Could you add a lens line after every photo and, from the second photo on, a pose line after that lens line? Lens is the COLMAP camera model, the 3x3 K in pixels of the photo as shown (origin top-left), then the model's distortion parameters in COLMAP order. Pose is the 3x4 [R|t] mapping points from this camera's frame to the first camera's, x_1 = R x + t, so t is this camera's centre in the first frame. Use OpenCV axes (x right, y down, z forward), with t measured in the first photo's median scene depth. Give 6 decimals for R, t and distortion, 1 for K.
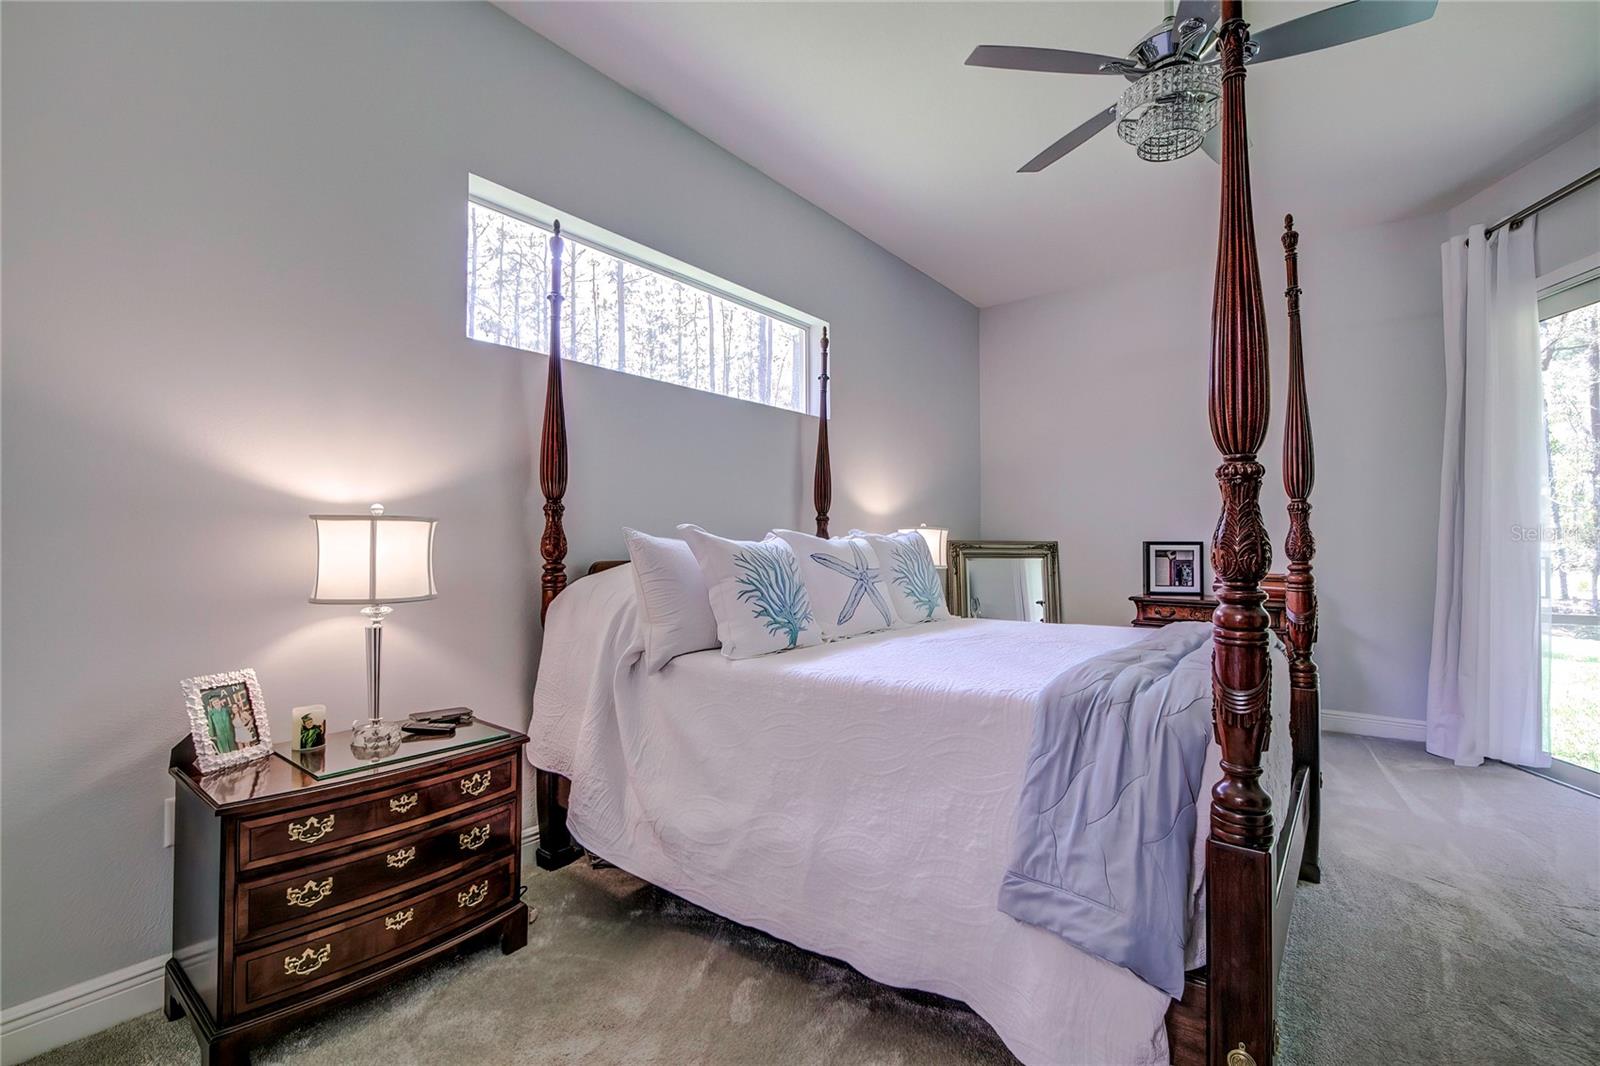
lens RADIAL K [[709.6, 0, 798.8], [0, 709.6, 527.3], [0, 0, 1]] dist [-0.016566, 0.003559]
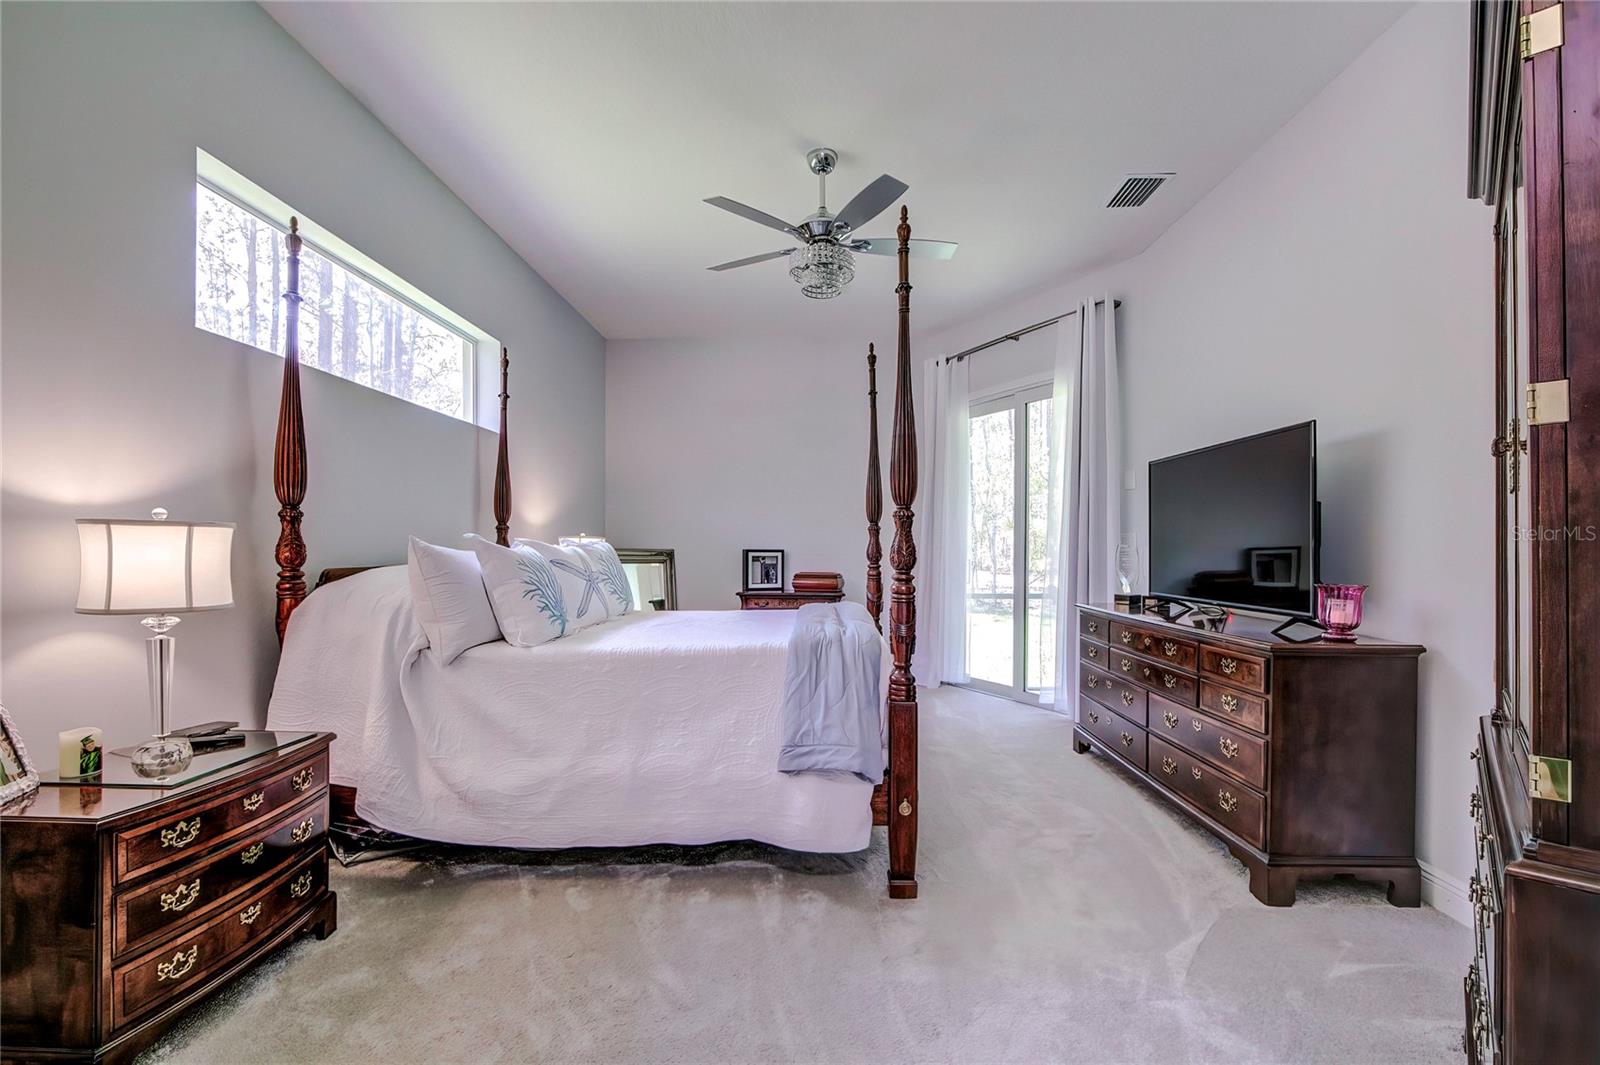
lens RADIAL K [[709.6, 0, 796.6], [0, 709.6, 542.7], [0, 0, 1]] dist [-0.016566, 0.003559]
pose [[0.815622, 0.007015, 0.578542, -0.416059], [-0.013526, 0.999884, 0.006944, -0.005161], [-0.578427, -0.013489, 0.815623, -0.242299]]
